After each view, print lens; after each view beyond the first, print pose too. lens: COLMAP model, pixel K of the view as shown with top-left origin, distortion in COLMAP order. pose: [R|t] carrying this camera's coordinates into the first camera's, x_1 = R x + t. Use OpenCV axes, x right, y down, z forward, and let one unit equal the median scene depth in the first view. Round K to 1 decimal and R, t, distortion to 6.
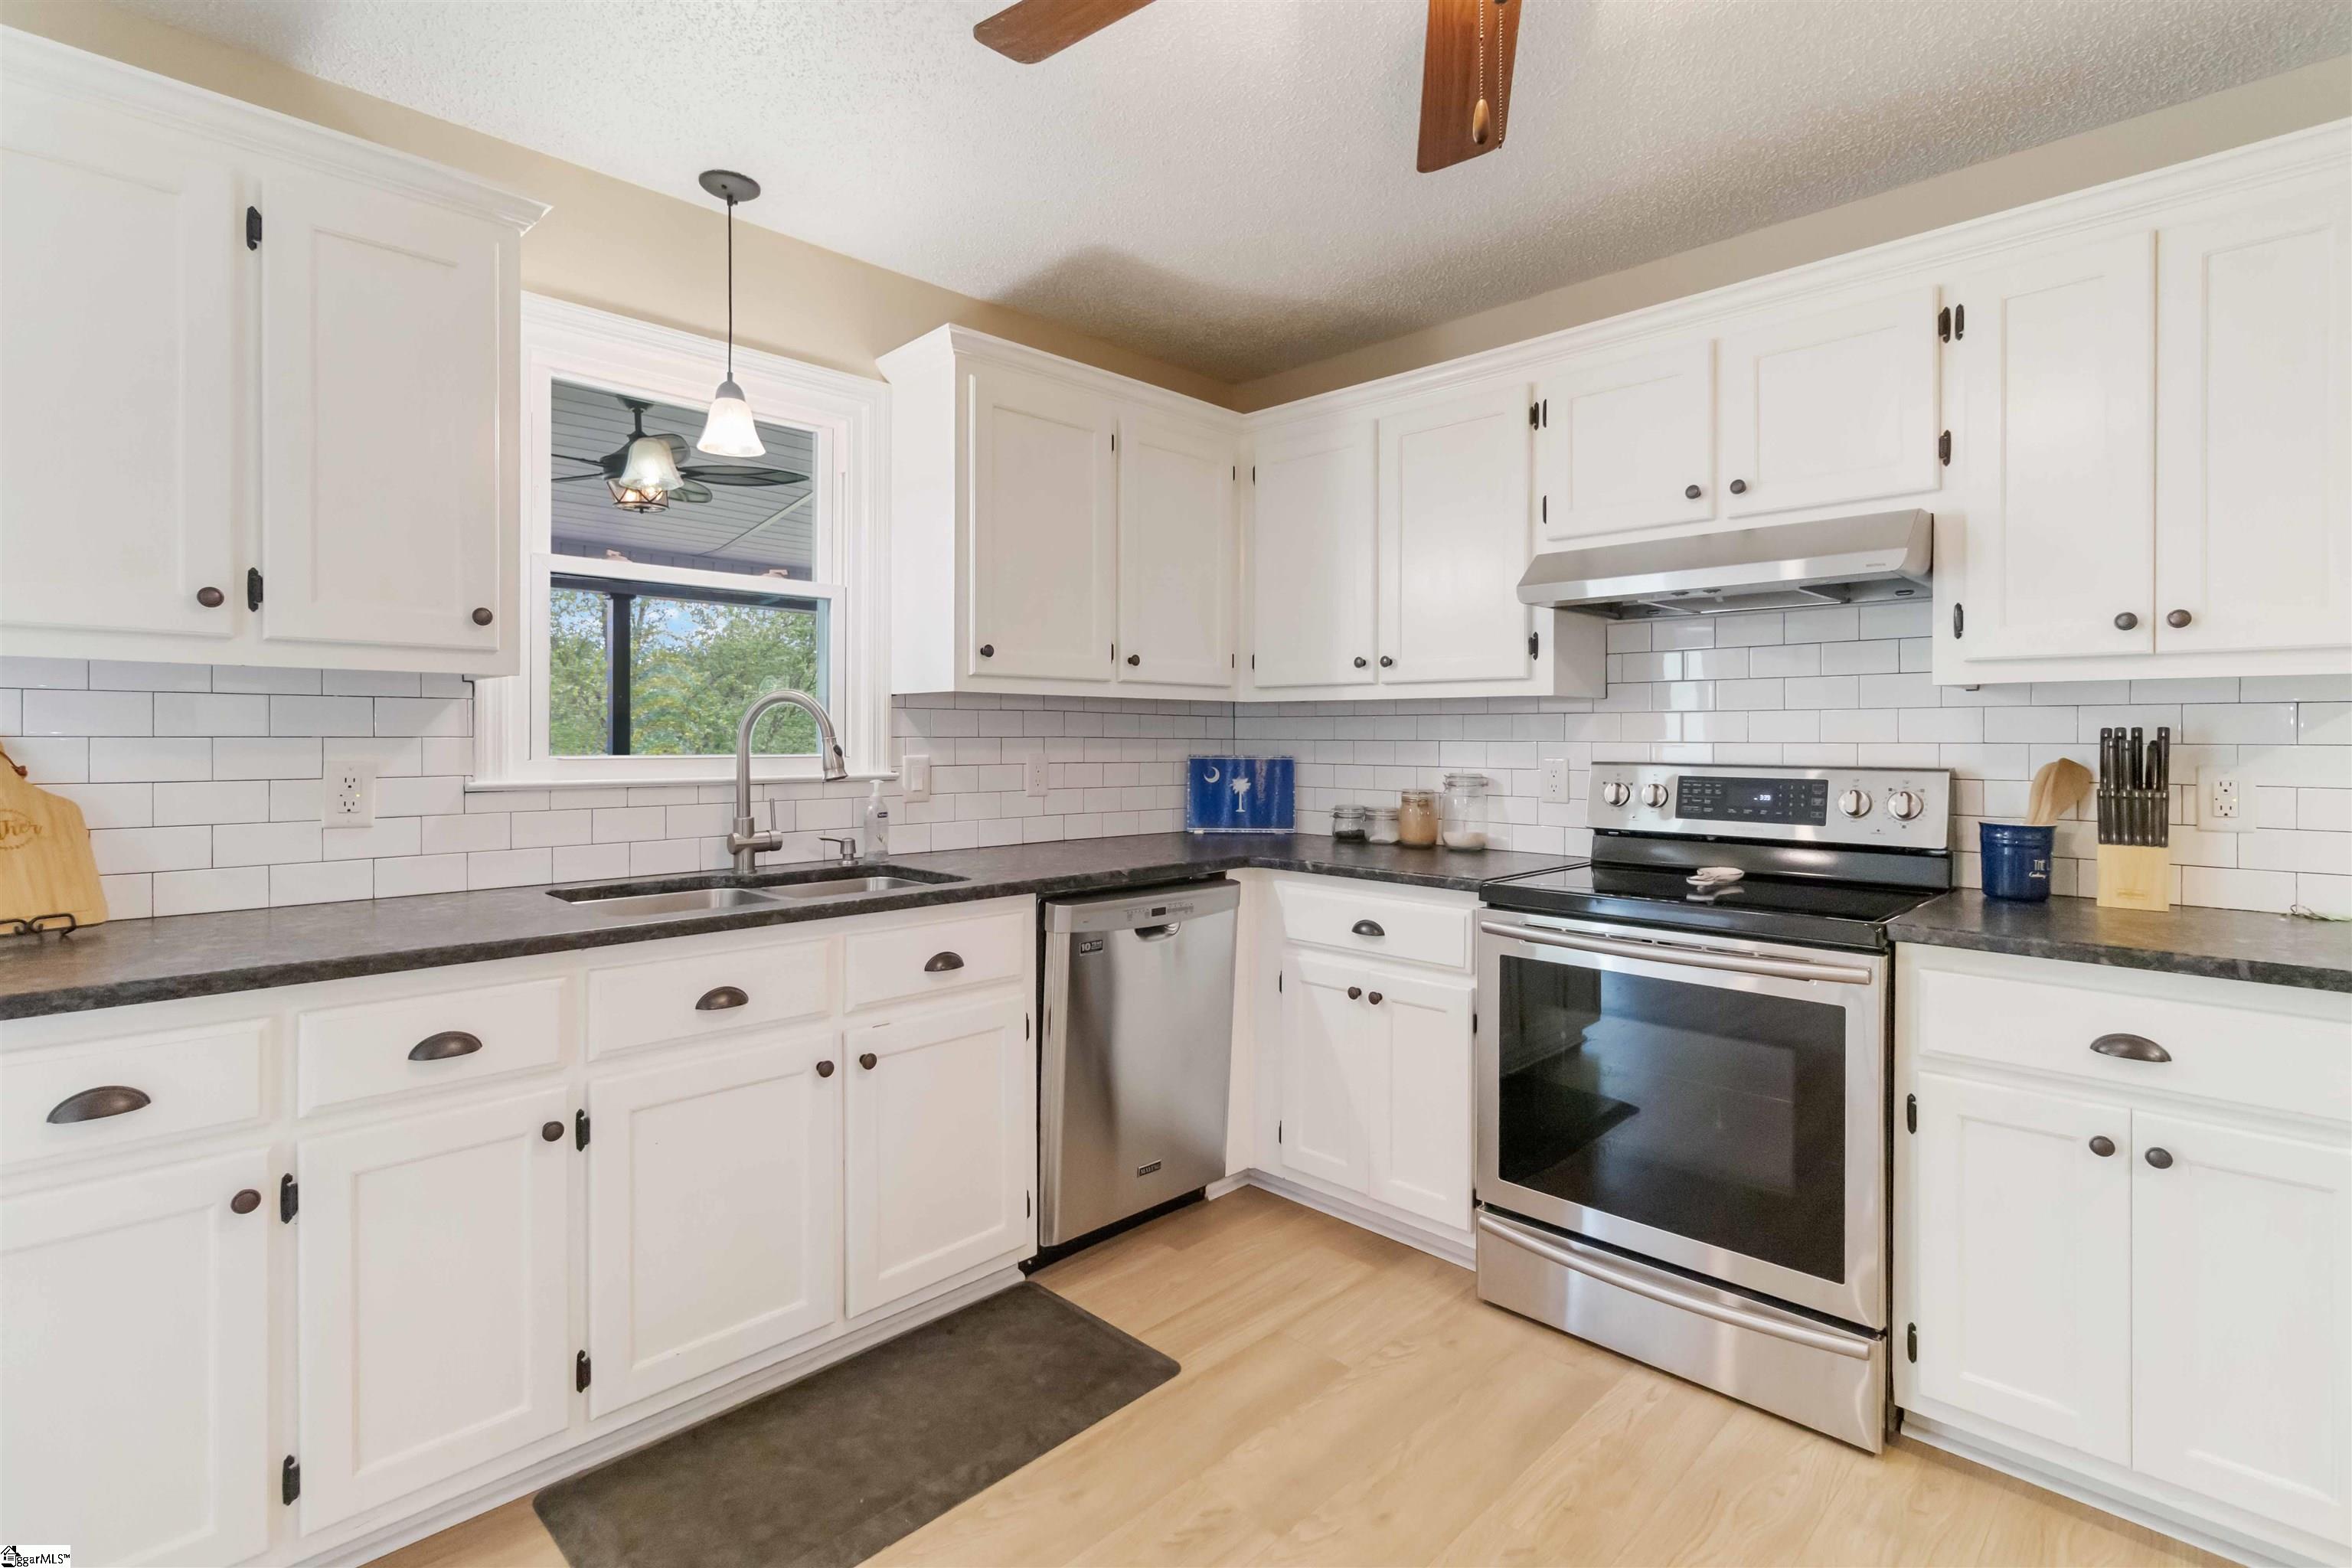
lens RADIAL K [[1105.4, 0, 1176.3], [0, 1105.4, 739.3], [0, 0, 1]] dist [0.002654, 0.000113]
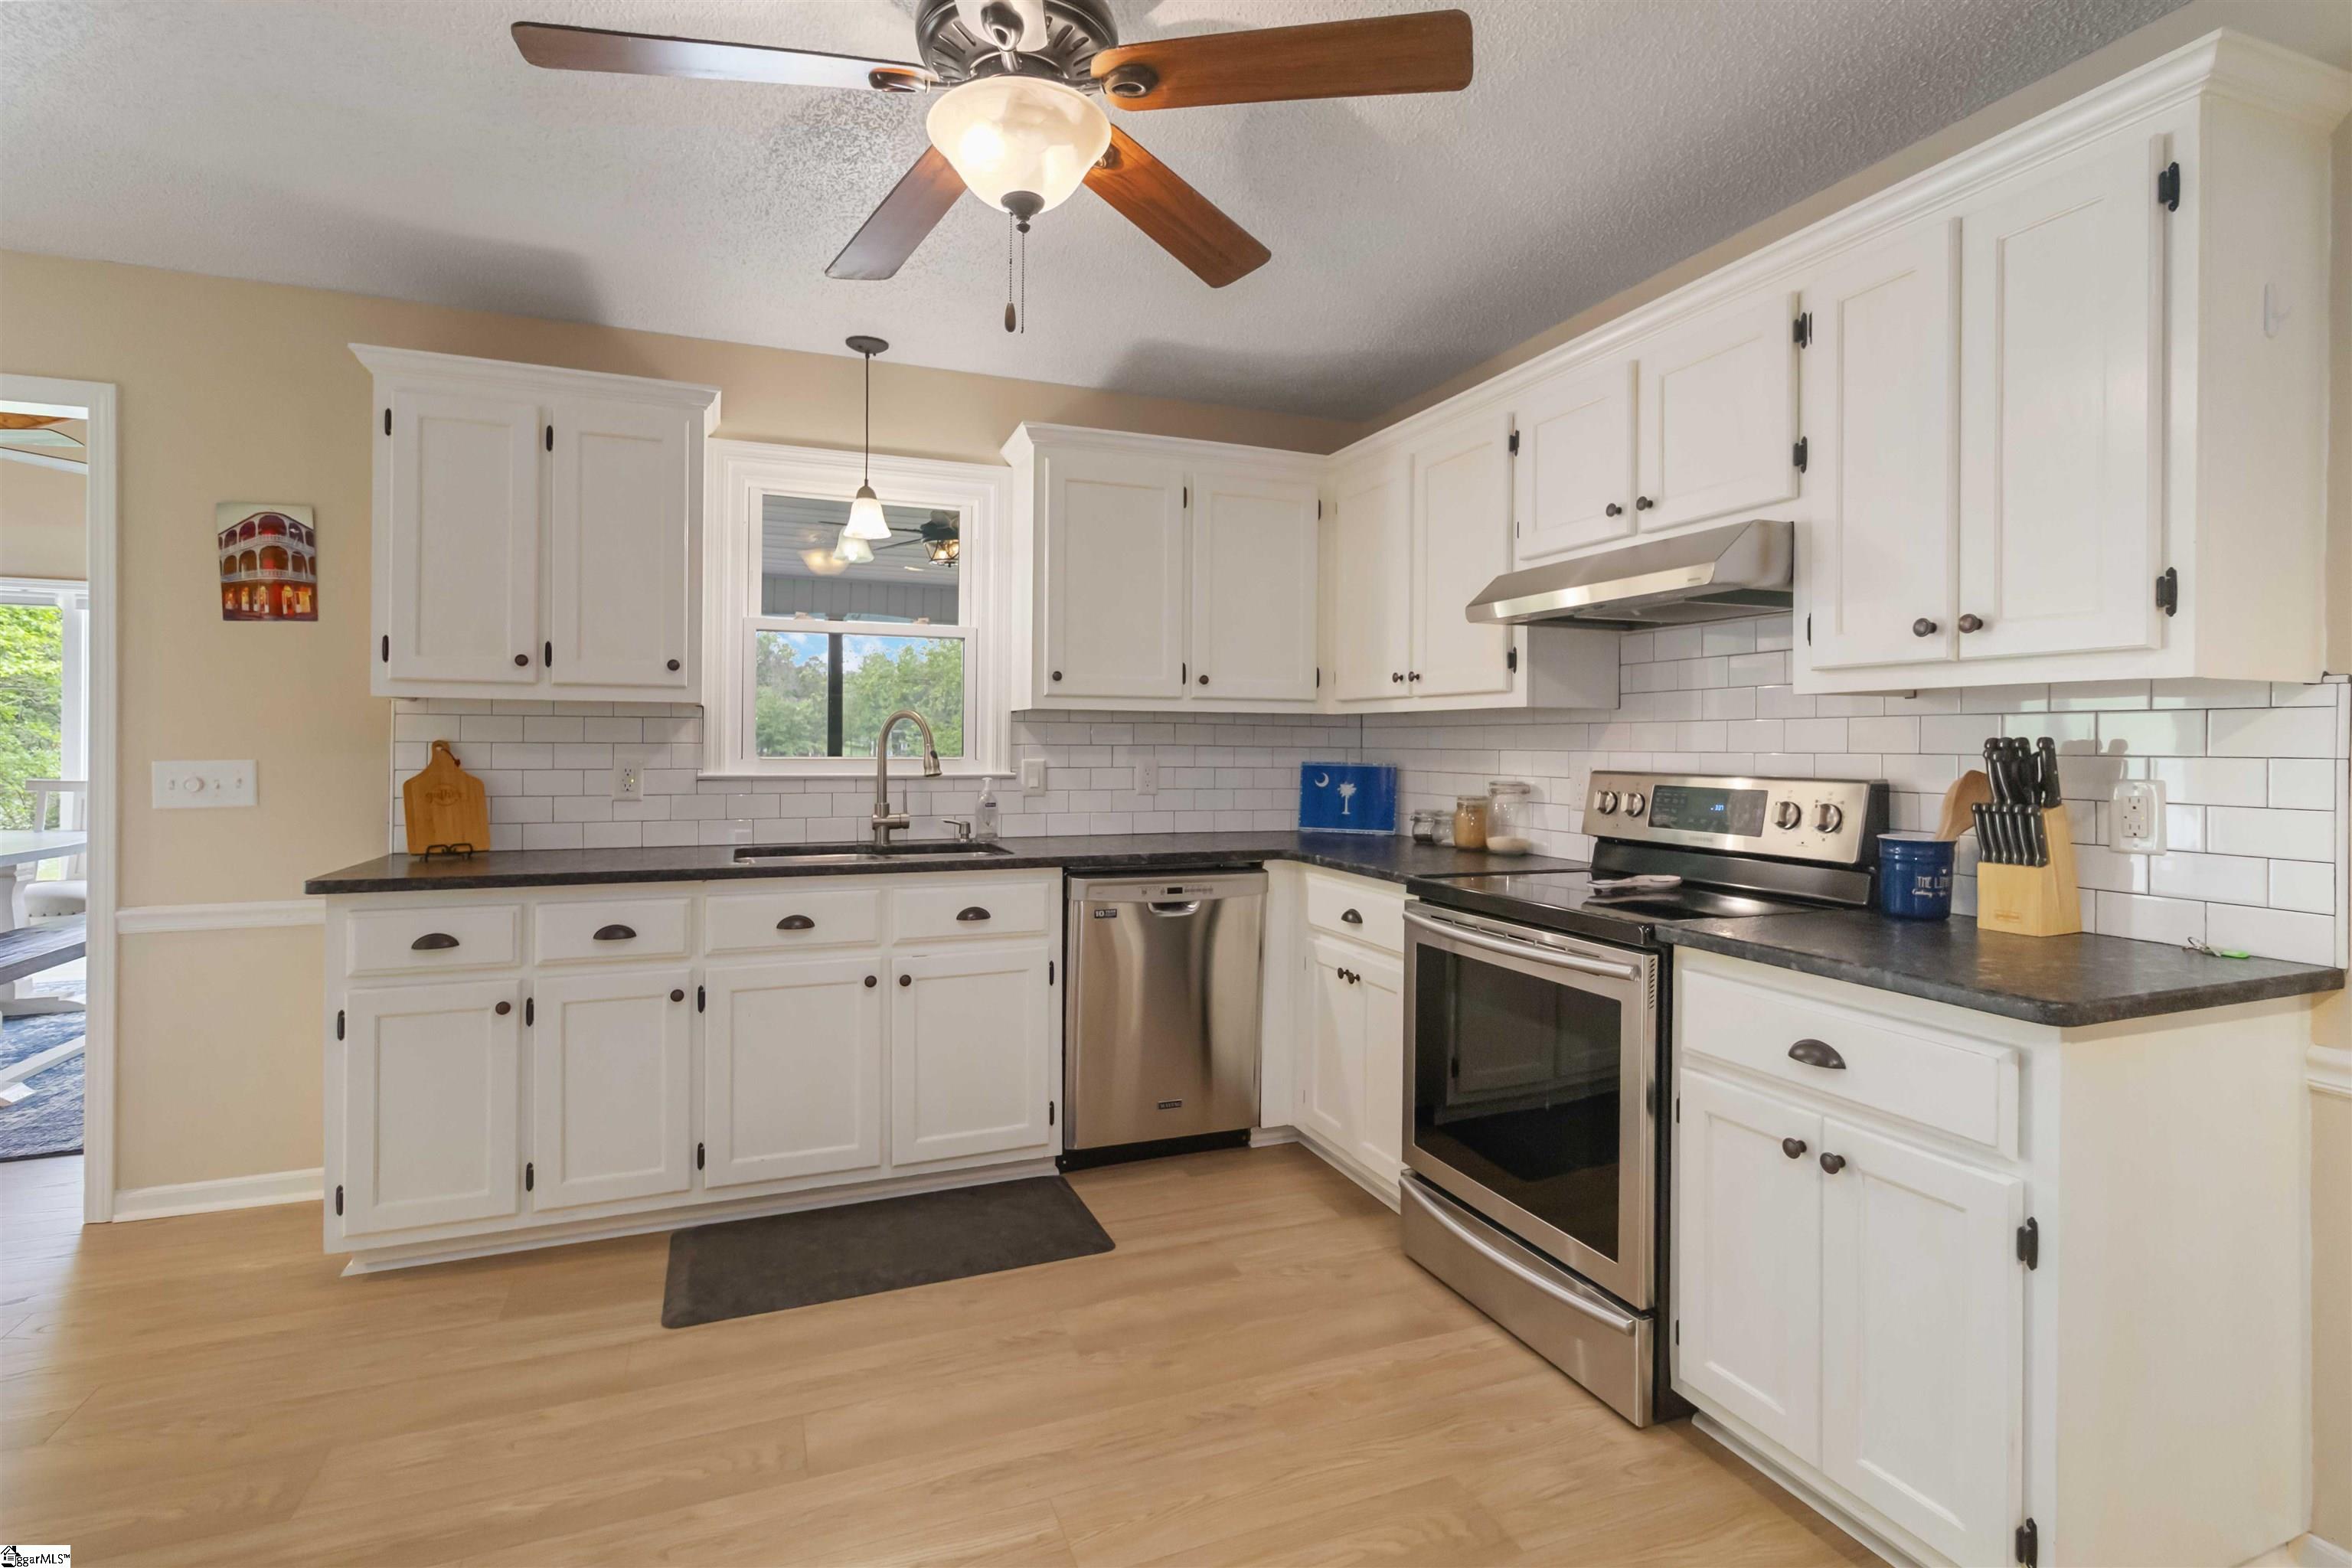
lens RADIAL K [[1096.4, 0, 1167.4], [0, 1096.4, 744.2], [0, 0, 1]] dist [-0.001503, -0.000137]
pose [[0.918434, 0.002743, -0.395565, 0.472125], [-0.004322, 0.999986, -0.003100, 0.000646], [0.395551, 0.004557, 0.918433, -0.102505]]
